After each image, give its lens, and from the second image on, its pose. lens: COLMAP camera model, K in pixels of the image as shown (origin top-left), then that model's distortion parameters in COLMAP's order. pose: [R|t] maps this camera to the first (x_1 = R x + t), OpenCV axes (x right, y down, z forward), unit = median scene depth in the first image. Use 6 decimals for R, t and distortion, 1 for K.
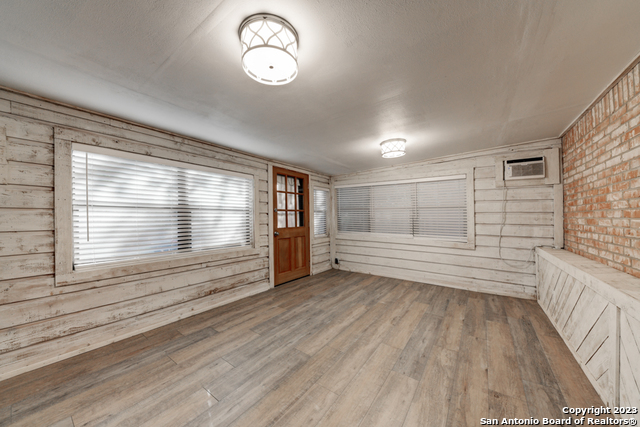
lens RADIAL K [[222.7, 0, 317.7], [0, 222.7, 210.0], [0, 0, 1]] dist [0.000996, -0.001213]
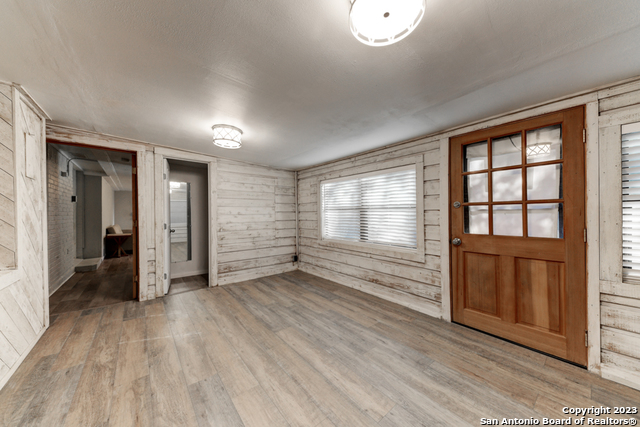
lens RADIAL K [[222.7, 0, 318.2], [0, 222.7, 217.2], [0, 0, 1]] dist [0.000996, -0.001213]
pose [[-0.258357, 0.012423, -0.965970, 0.723530], [0.029165, 0.999562, 0.005054, 0.029337], [0.965609, -0.026867, -0.258606, 1.066327]]
